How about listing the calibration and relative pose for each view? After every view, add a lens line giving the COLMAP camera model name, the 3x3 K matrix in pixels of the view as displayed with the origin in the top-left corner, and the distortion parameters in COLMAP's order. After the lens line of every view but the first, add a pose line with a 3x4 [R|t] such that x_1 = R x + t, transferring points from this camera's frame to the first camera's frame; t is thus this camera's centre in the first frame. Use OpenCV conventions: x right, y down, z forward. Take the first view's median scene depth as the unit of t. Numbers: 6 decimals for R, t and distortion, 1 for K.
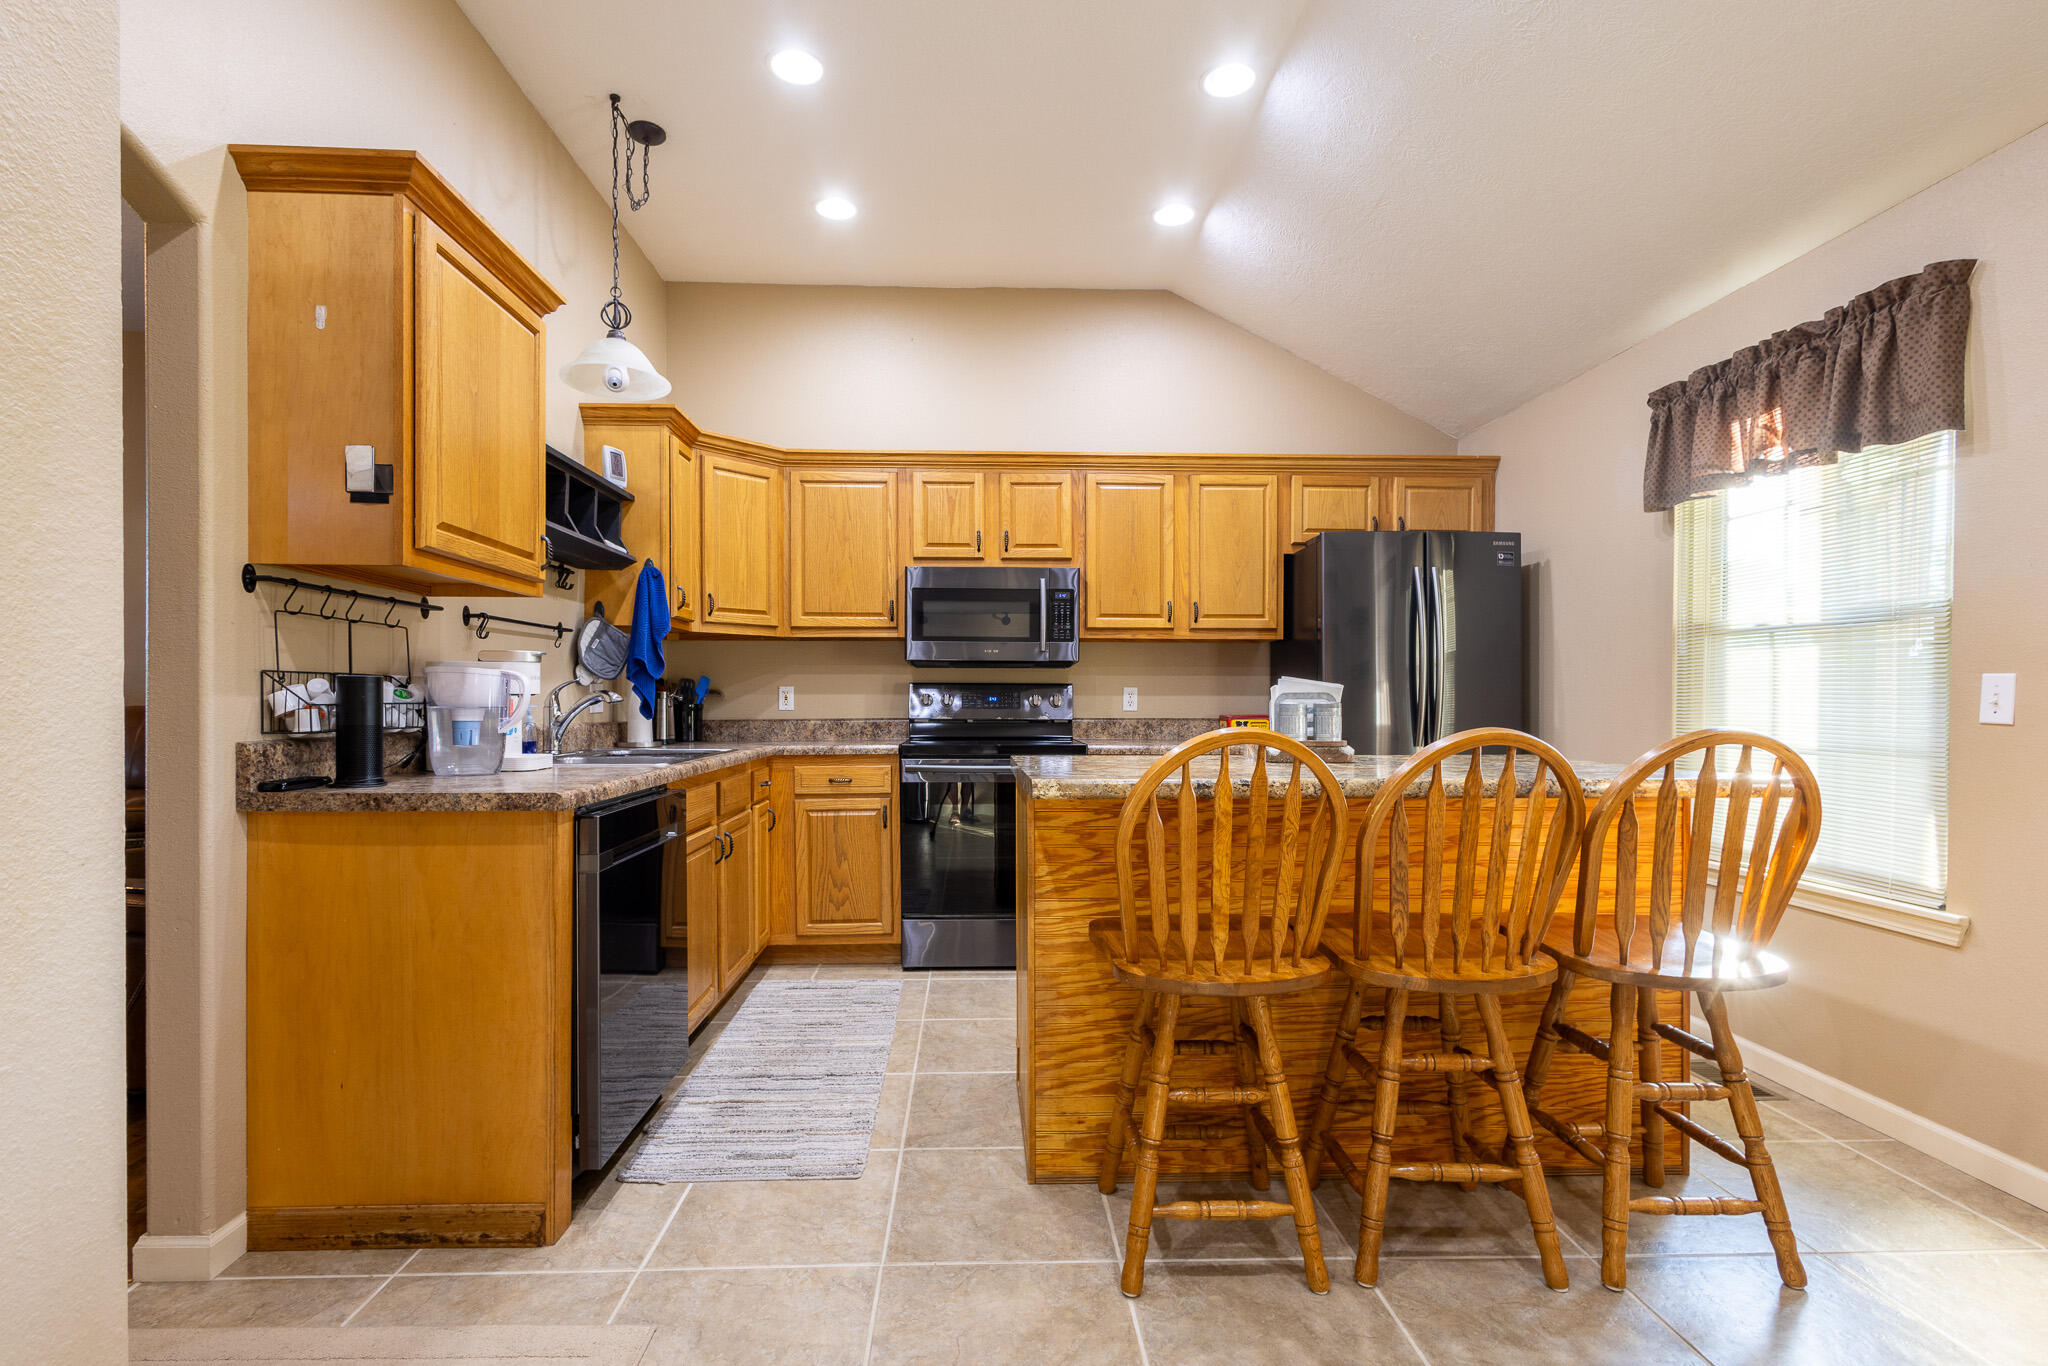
lens RADIAL K [[915.7, 0, 1019.3], [0, 915.7, 701.2], [0, 0, 1]] dist [0.001137, 0.000051]
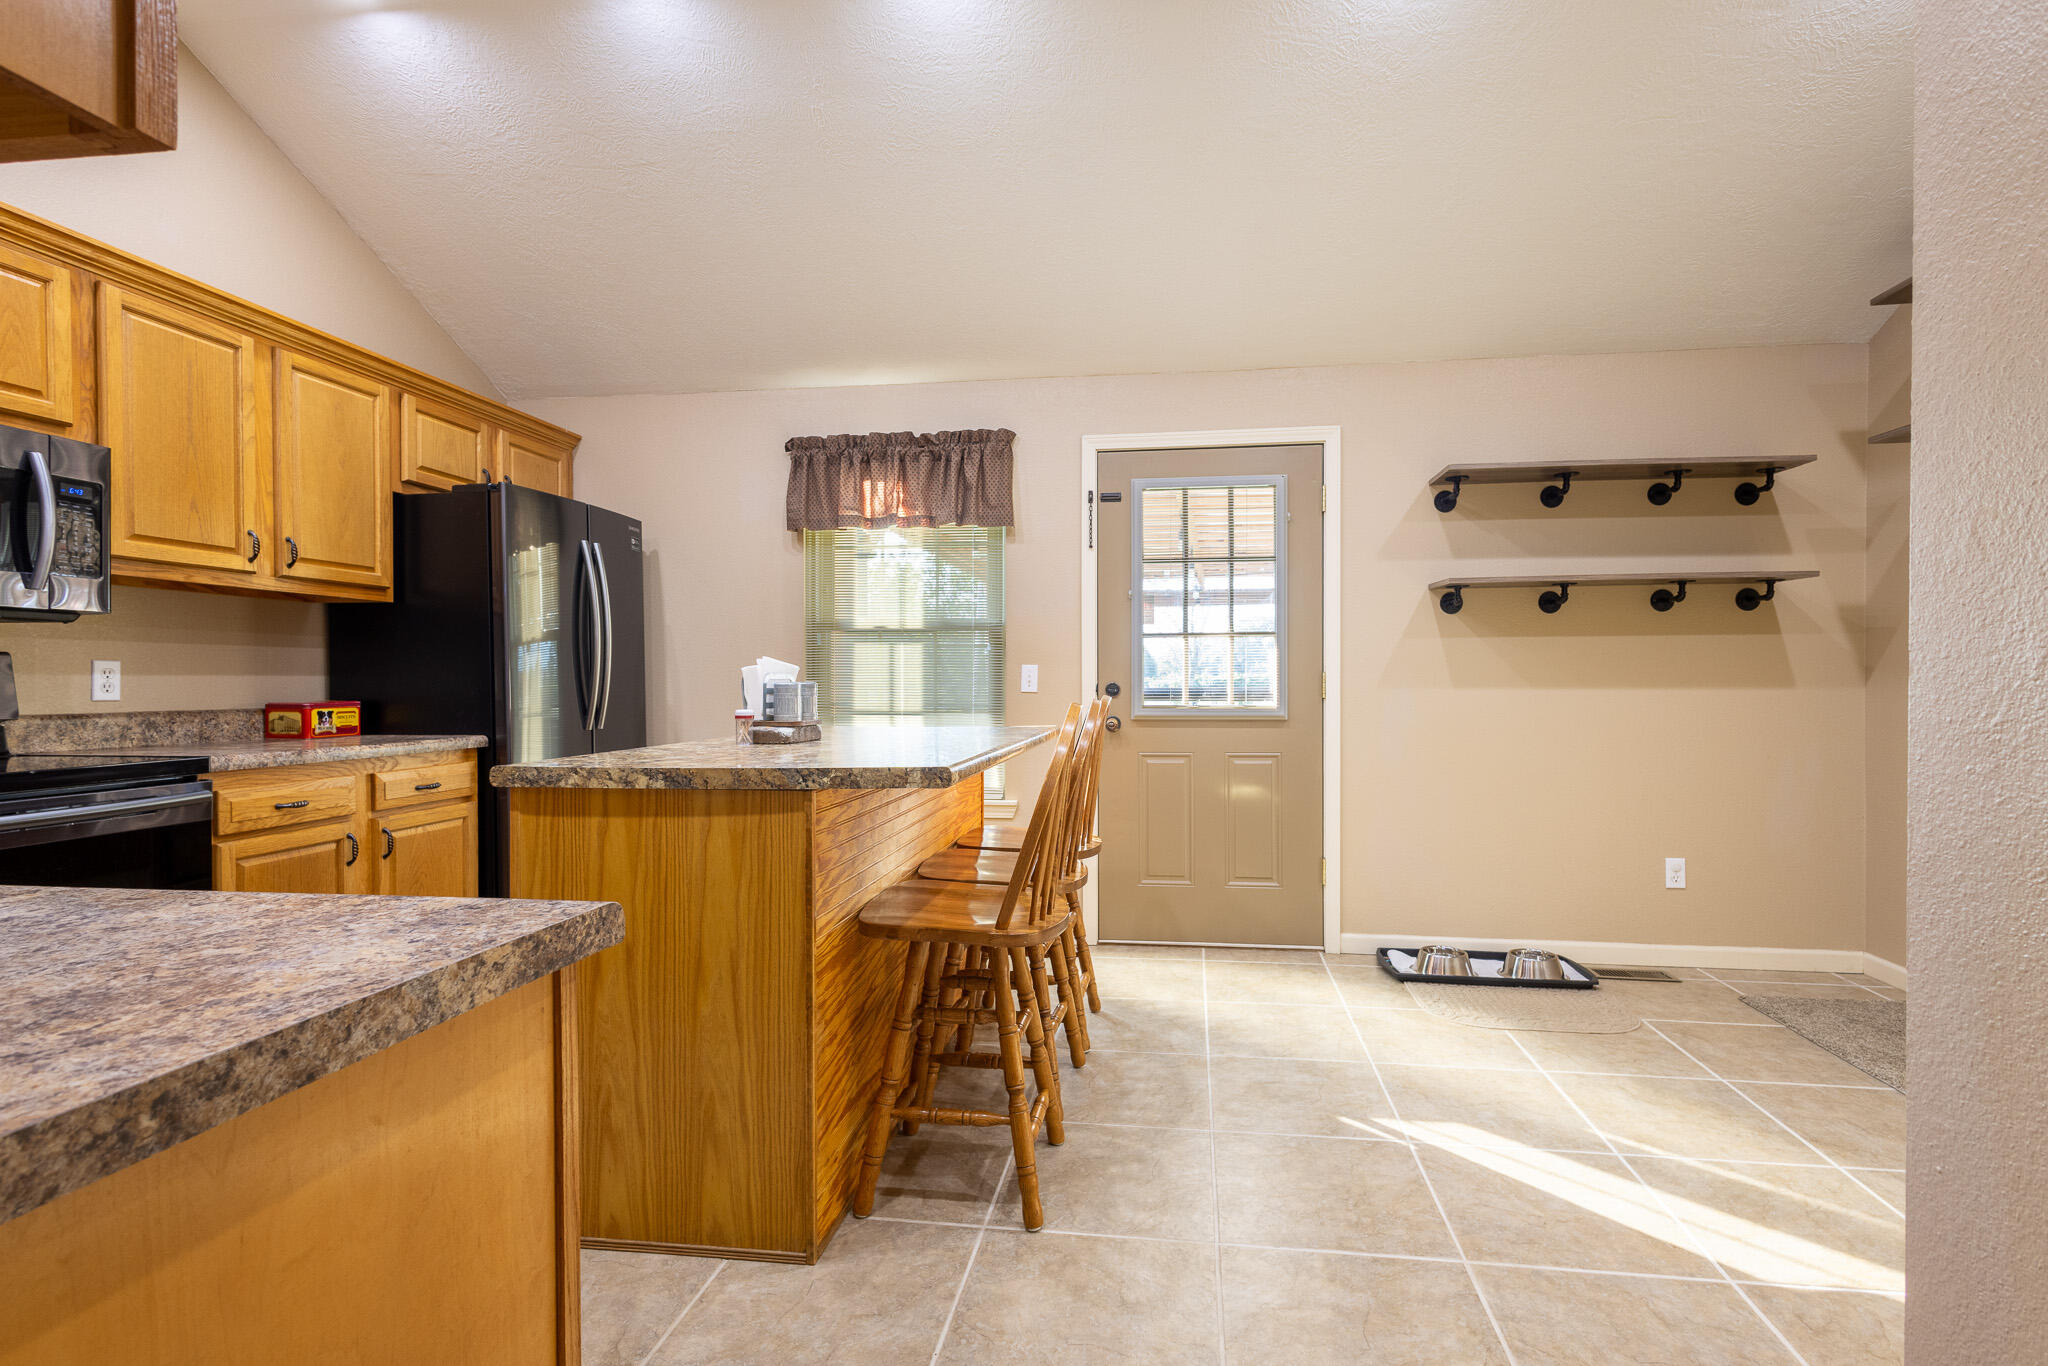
lens RADIAL K [[952.2, 0, 1038.7], [0, 952.2, 677.0], [0, 0, 1]] dist [0.011695, 0.000049]
pose [[0.180348, 0.001563, 0.983602, -0.408101], [0.003006, 0.999993, -0.002140, -0.001648], [-0.983598, 0.003342, 0.180342, 0.325218]]
